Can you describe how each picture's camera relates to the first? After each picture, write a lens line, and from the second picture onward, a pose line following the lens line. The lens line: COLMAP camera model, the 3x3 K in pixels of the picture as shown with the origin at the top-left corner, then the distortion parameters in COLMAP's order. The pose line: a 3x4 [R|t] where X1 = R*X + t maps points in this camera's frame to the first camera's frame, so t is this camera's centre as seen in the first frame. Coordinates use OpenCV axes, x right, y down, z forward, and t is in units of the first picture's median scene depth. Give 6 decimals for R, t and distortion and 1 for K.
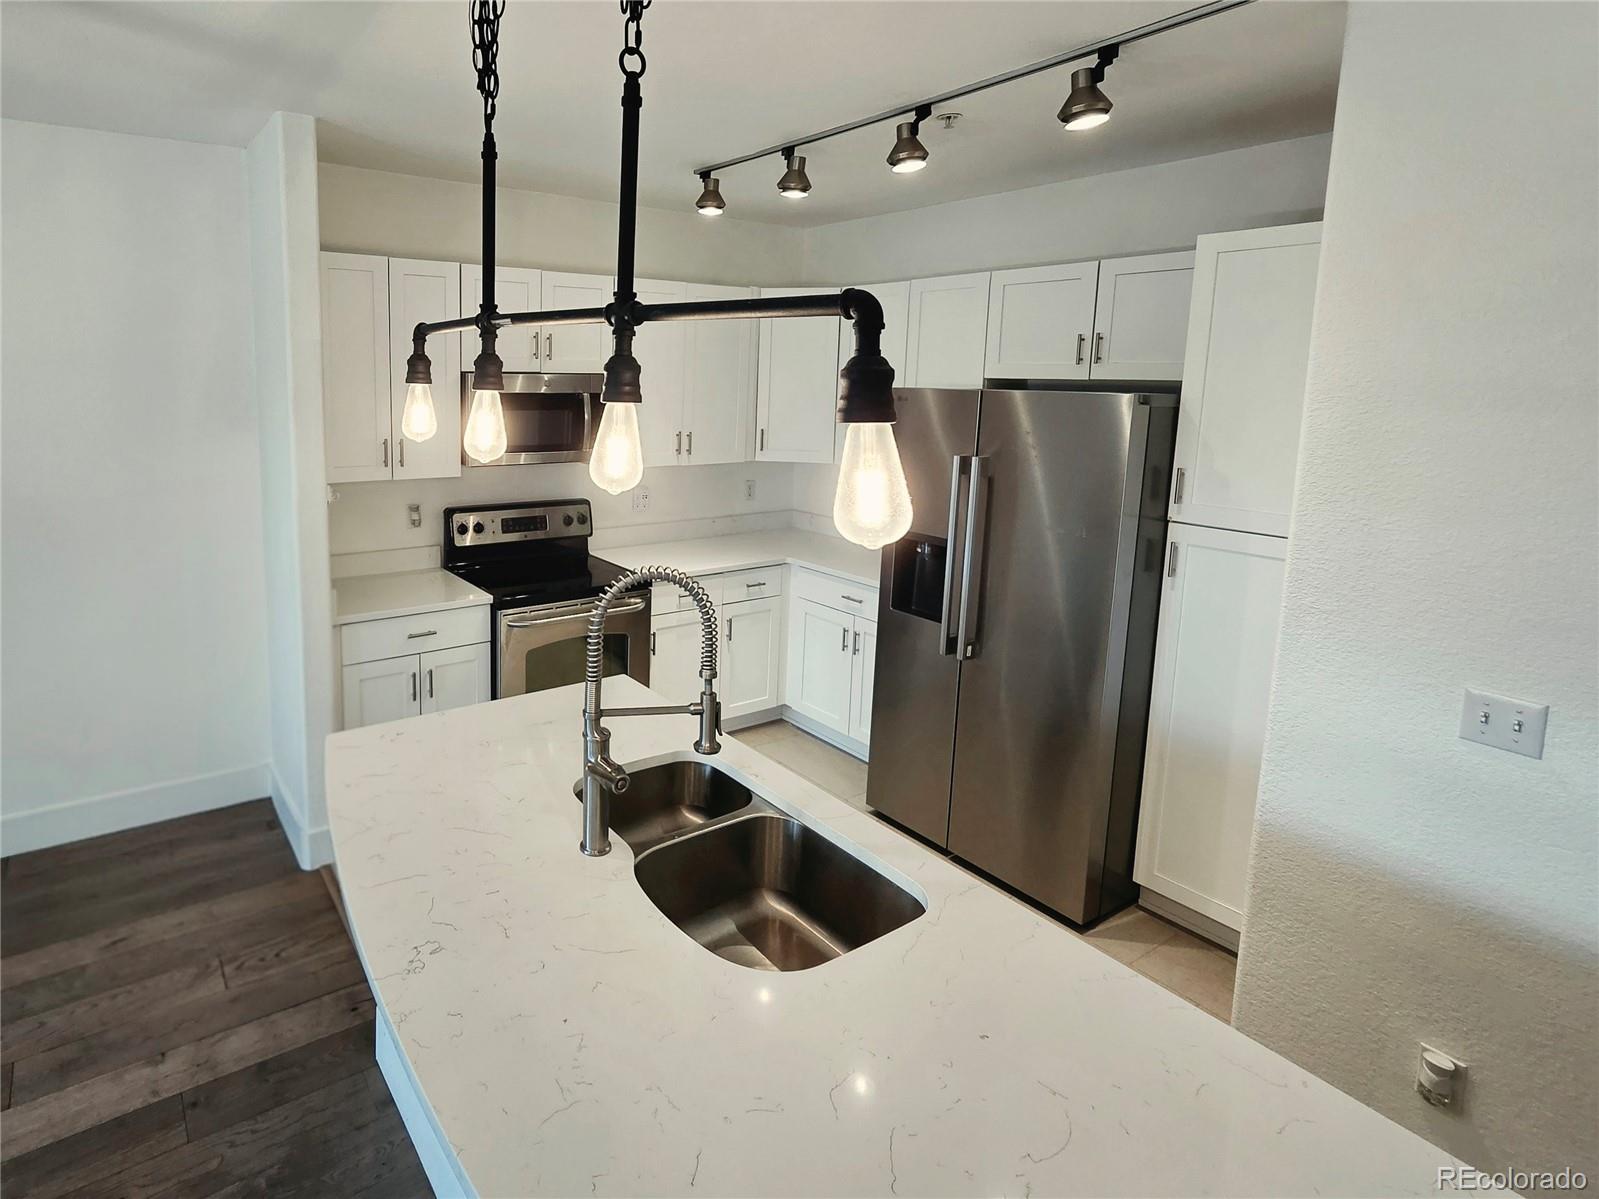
lens RADIAL K [[842.7, 0, 597.0], [0, 842.7, 480.4], [0, 0, 1]] dist [-0.002773, -0.000710]
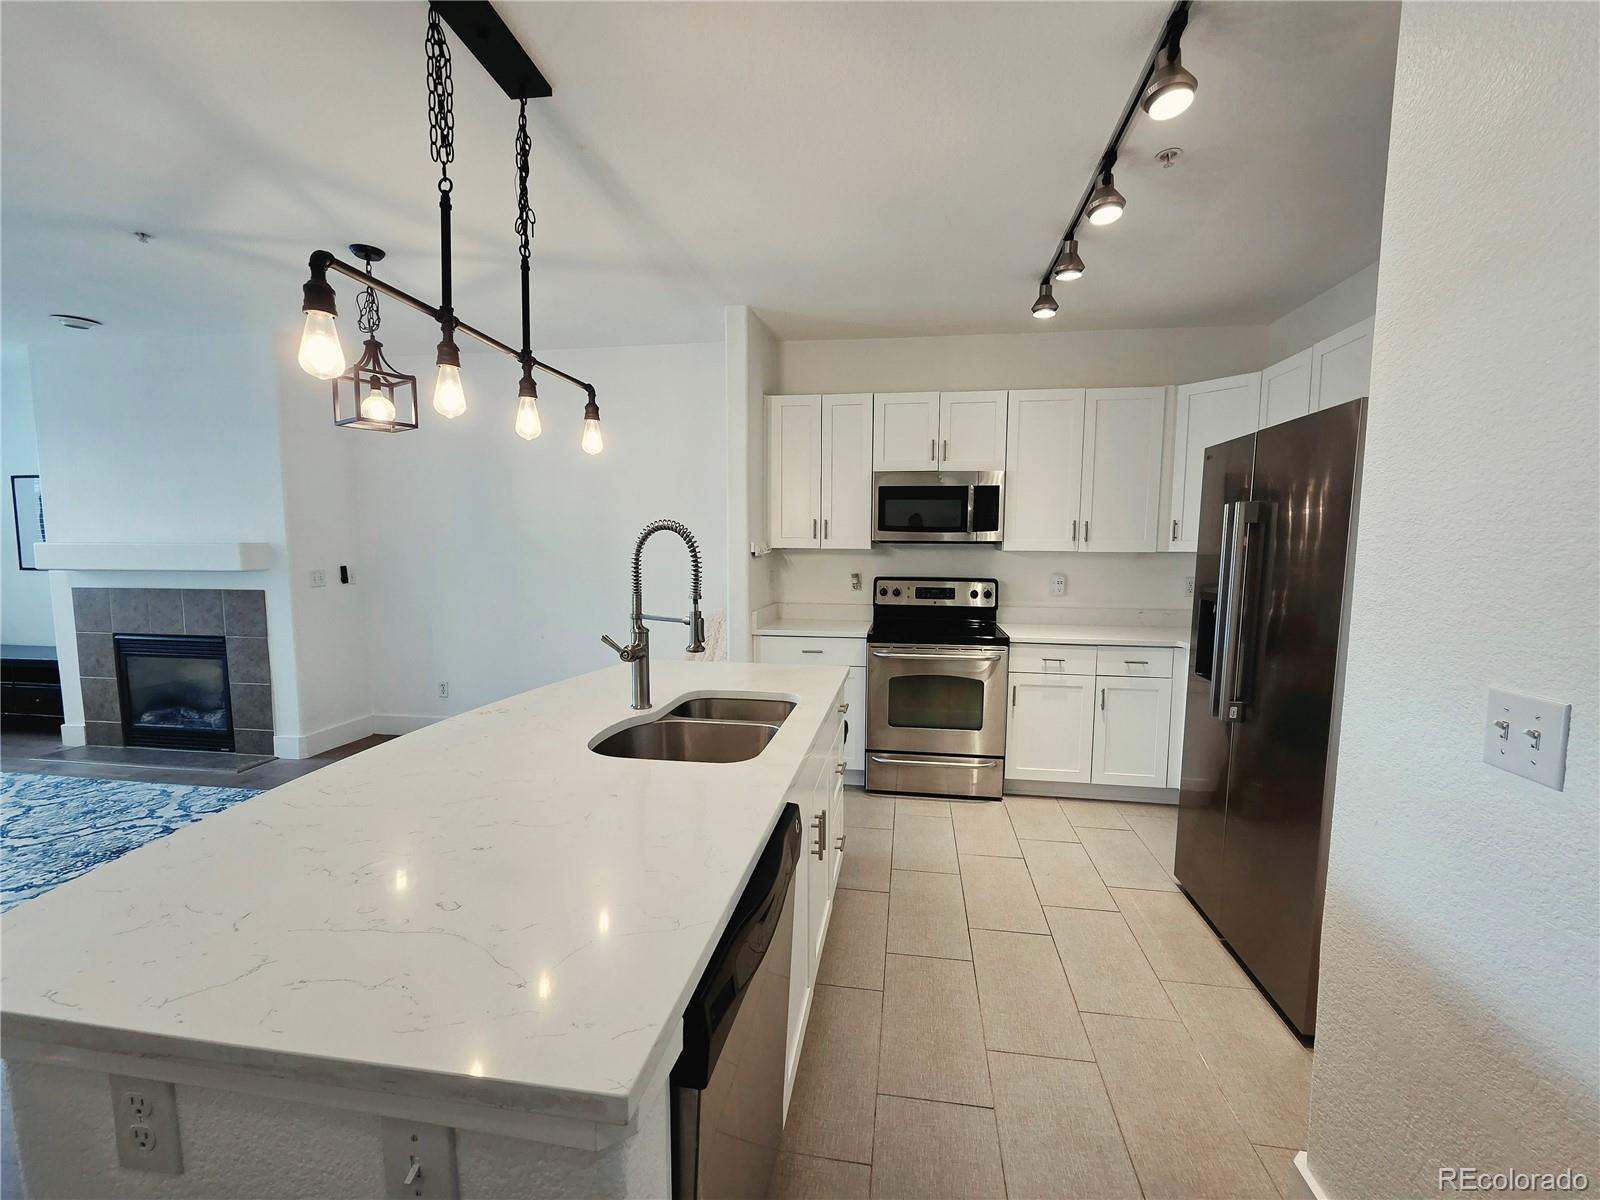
lens RADIAL K [[662.5, 0, 811.0], [0, 662.5, 605.7], [0, 0, 1]] dist [-0.000654, -0.000354]
pose [[0.777091, 0.051474, -0.627280, 0.479672], [-0.076213, 0.997012, -0.012601, 0.117158], [0.624757, 0.057599, 0.778692, 0.115746]]
